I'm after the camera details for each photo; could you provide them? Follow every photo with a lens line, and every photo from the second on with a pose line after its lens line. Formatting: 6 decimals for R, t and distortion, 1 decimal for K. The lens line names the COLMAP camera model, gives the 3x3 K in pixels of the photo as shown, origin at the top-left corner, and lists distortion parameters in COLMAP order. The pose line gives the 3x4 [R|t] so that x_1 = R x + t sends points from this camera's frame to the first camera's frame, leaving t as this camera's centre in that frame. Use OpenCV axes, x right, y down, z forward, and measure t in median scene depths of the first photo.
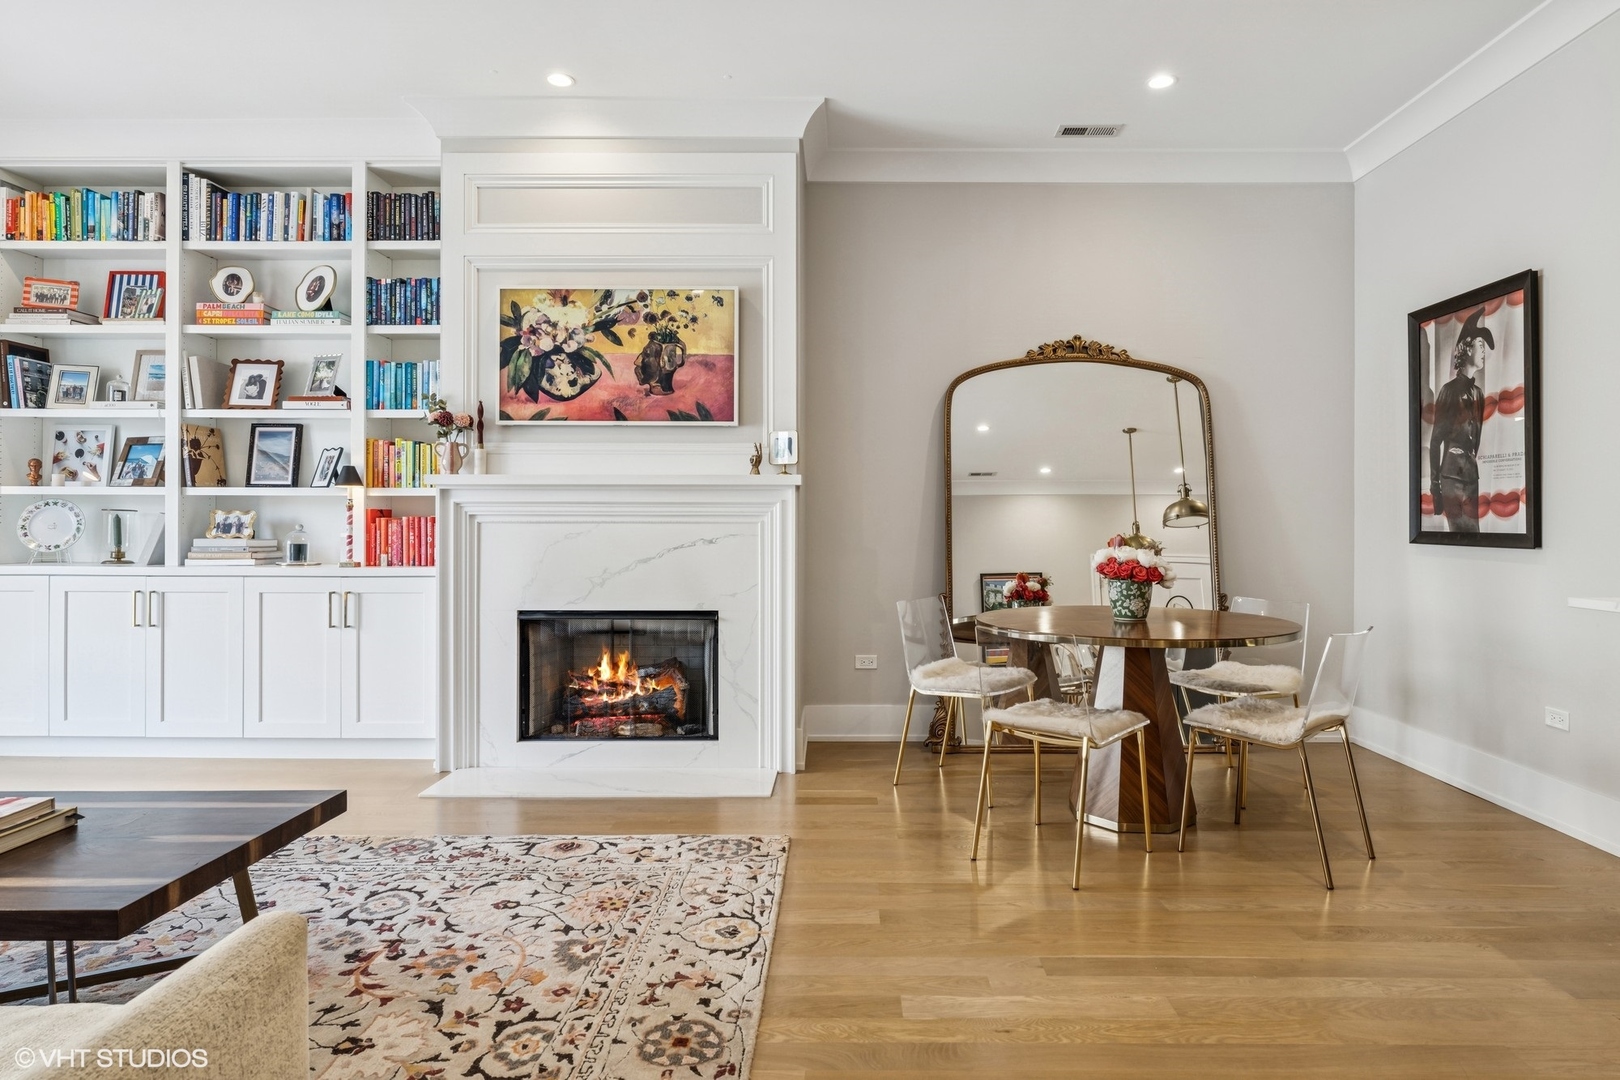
lens RADIAL K [[934.9, 0, 846.5], [0, 934.9, 521.3], [0, 0, 1]] dist [-0.000644, -0.000774]
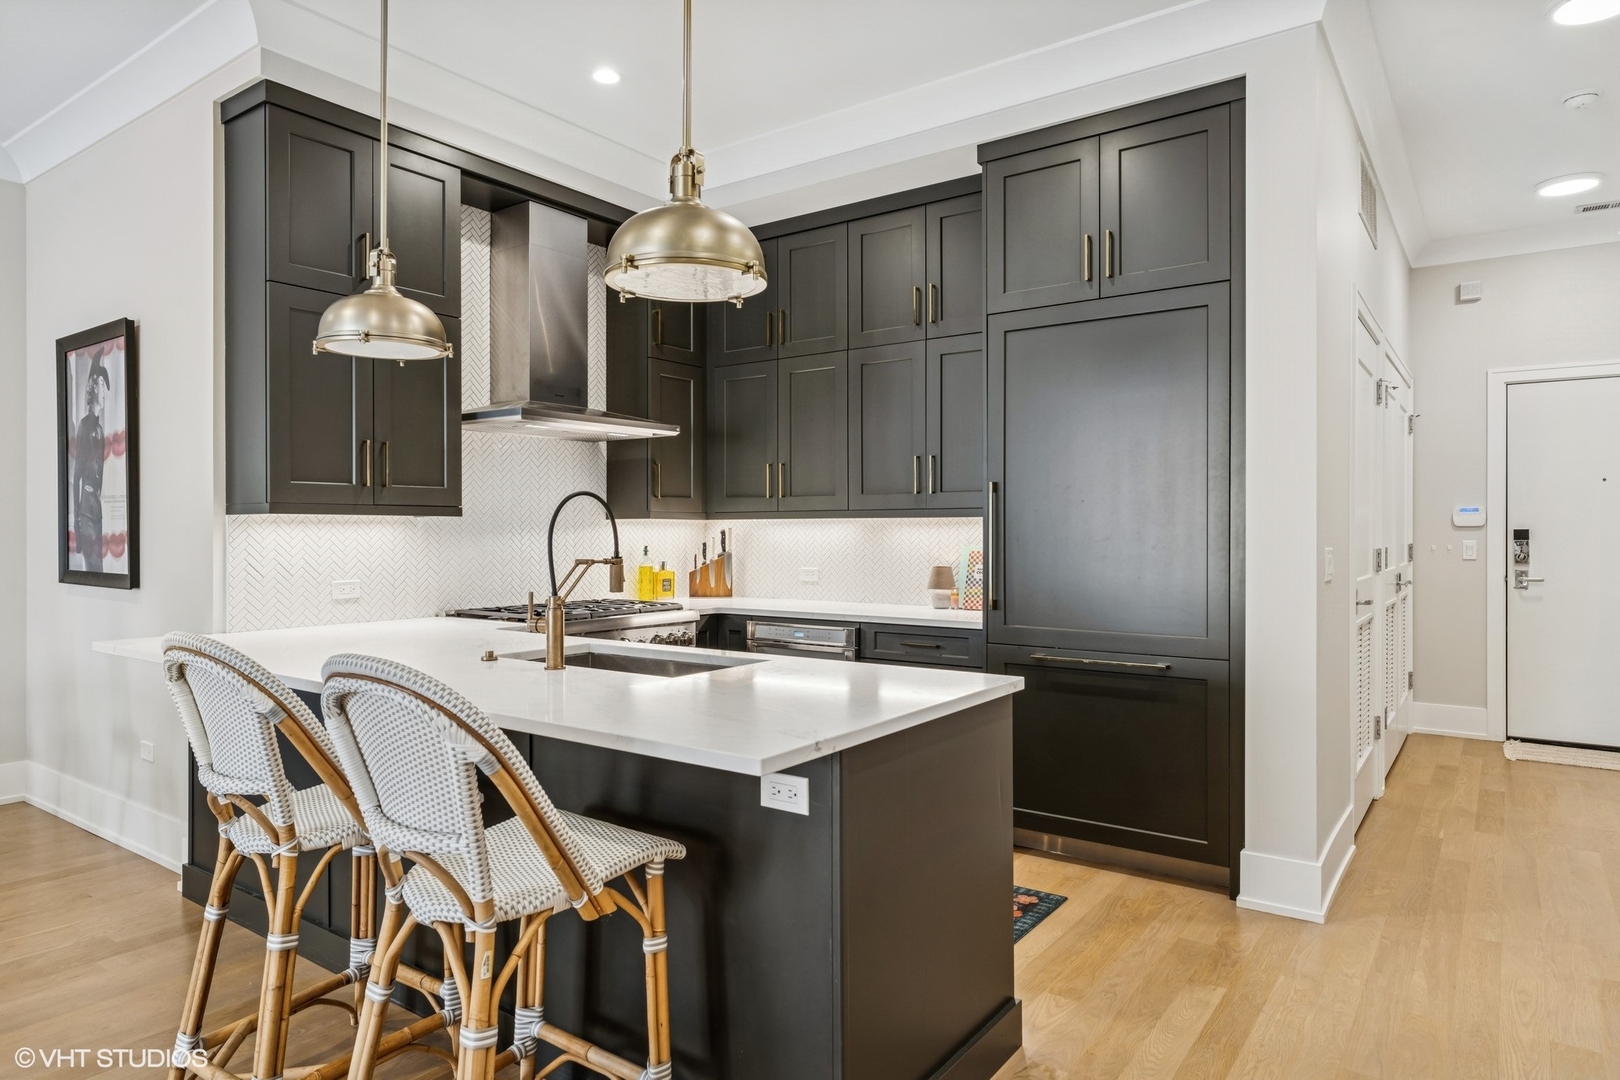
lens RADIAL K [[964.6, 0, 810.0], [0, 964.6, 540.0], [0, 0, 1]] dist [-0.015543, 0.001164]
pose [[0.586564, -0.007043, 0.809872, 0.272369], [-0.000576, 0.999958, 0.009113, -0.029949], [-0.809902, -0.005812, 0.586536, -0.191126]]
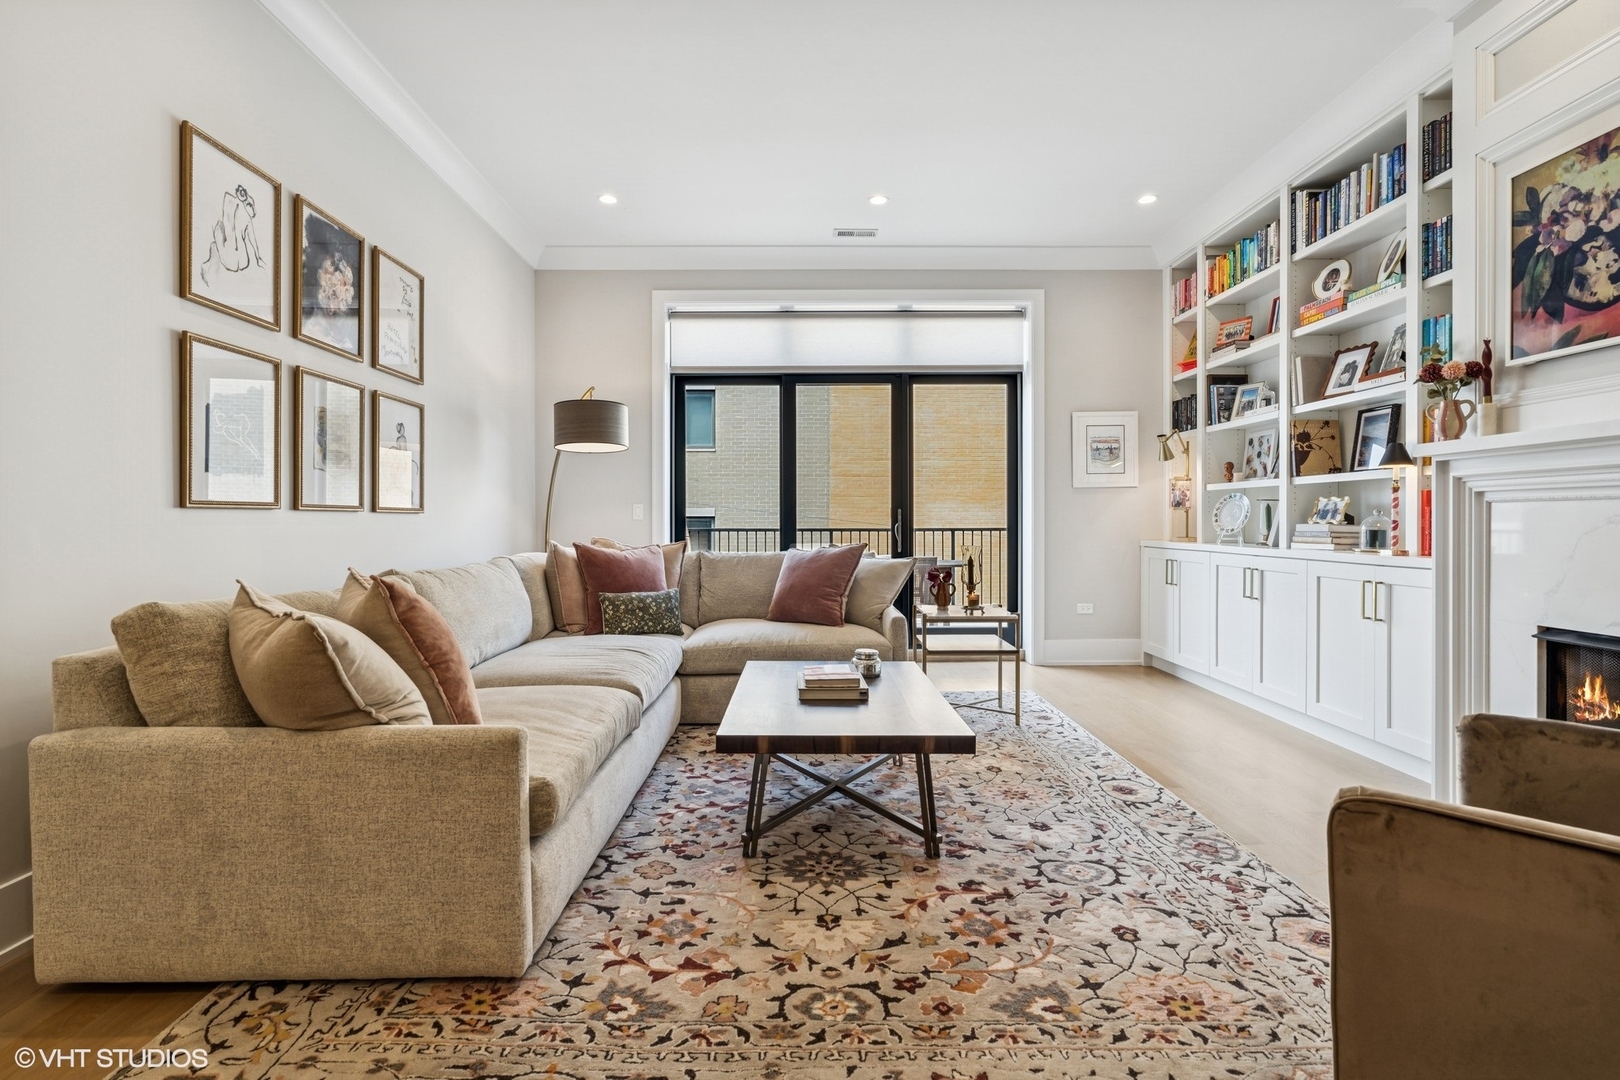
lens RADIAL K [[788.5, 0, 805.3], [0, 788.5, 525.4], [0, 0, 1]] dist [-0.004513, 0.001352]
pose [[0.004432, 0.003472, -0.999984, 0.236227], [0.002545, 0.999991, 0.003483, 0.016739], [0.999987, -0.002560, 0.004423, 0.448857]]
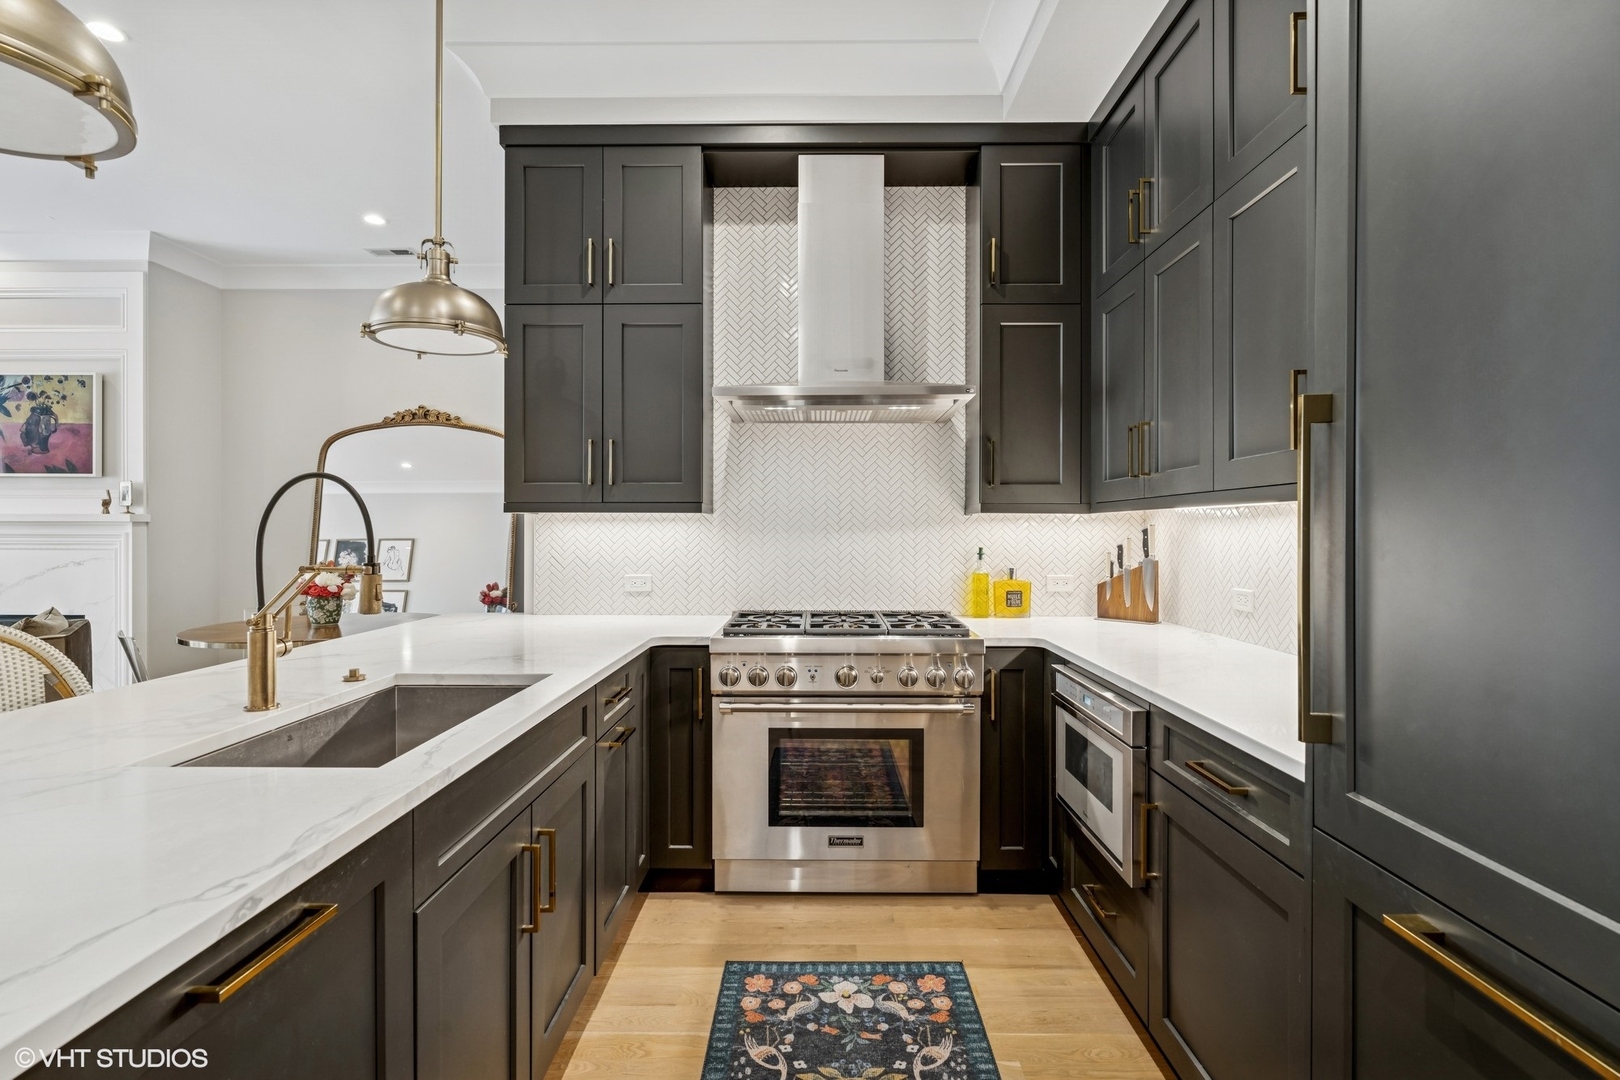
lens RADIAL K [[760.4, 0, 816.0], [0, 760.4, 533.1], [0, 0, 1]] dist [-0.003925, -0.000001]
pose [[0.999892, 0.001984, -0.014531, 0.928978], [-0.001906, 0.999984, 0.005362, -0.029407], [0.014542, -0.005333, 0.999880, -0.068640]]
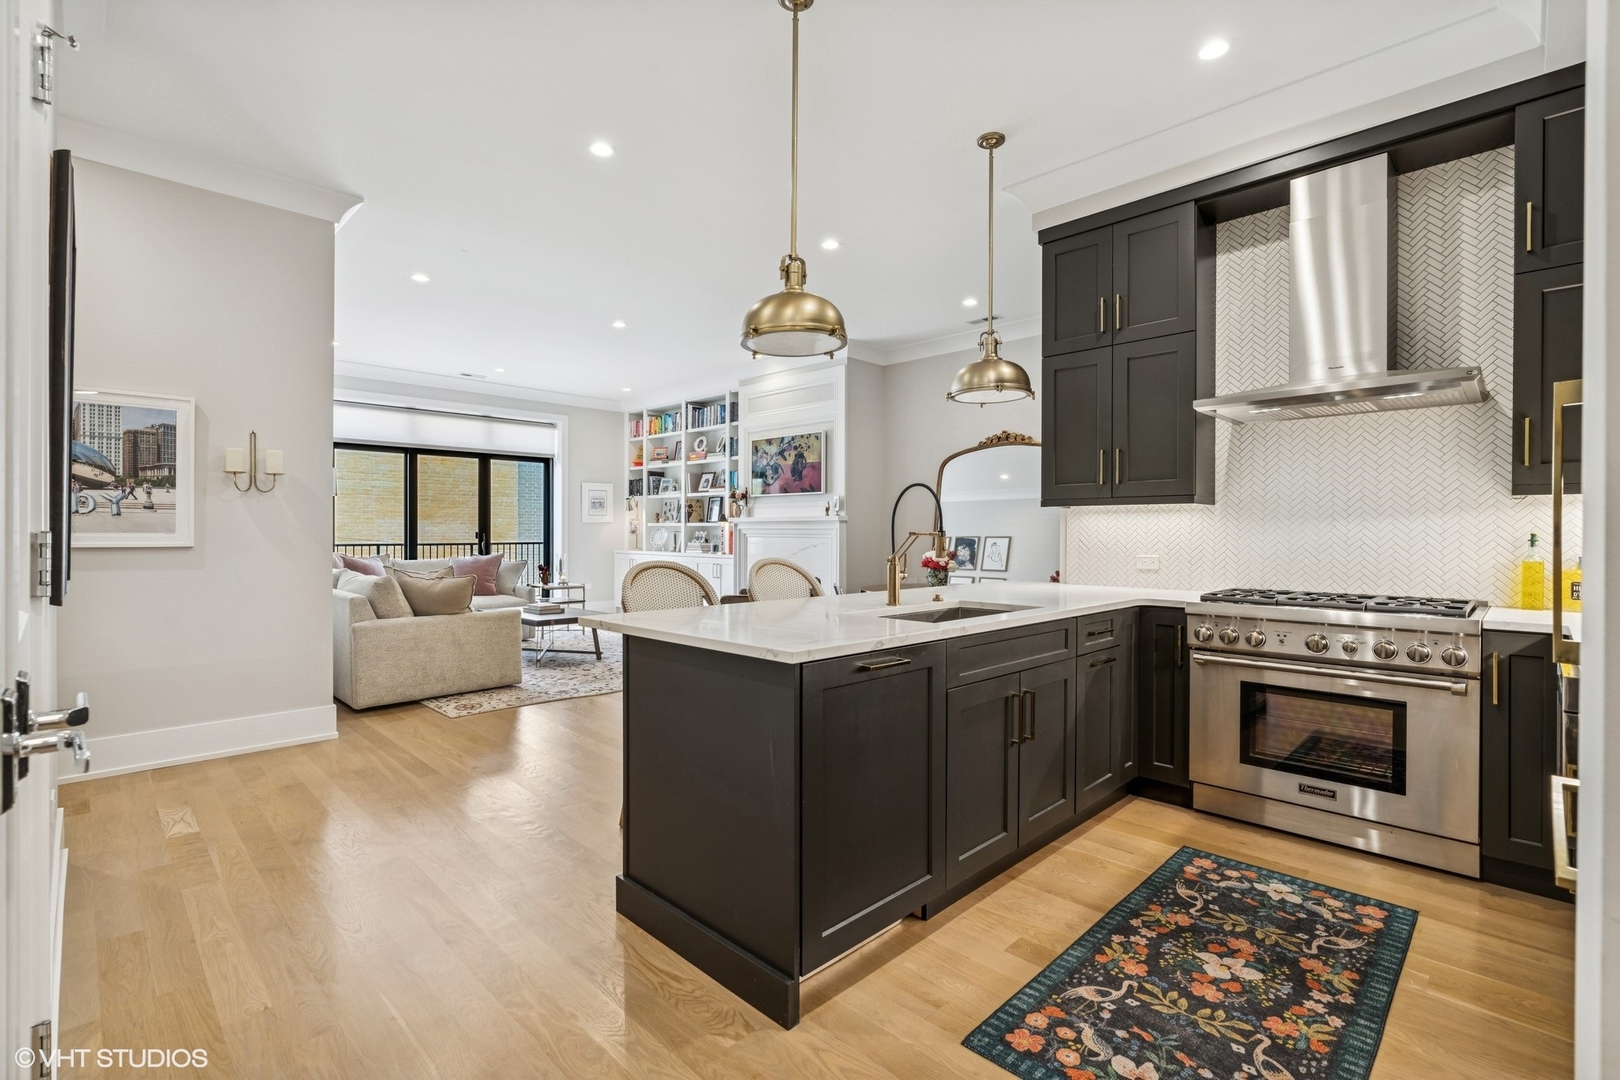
lens RADIAL K [[742.7, 0, 805.8], [0, 742.7, 536.2], [0, 0, 1]] dist [-0.002833, -0.000043]
pose [[0.704742, 0.005050, -0.709446, 1.094938], [-0.001955, 0.999985, 0.005175, -0.011039], [0.709461, -0.002260, 0.704741, -0.259589]]
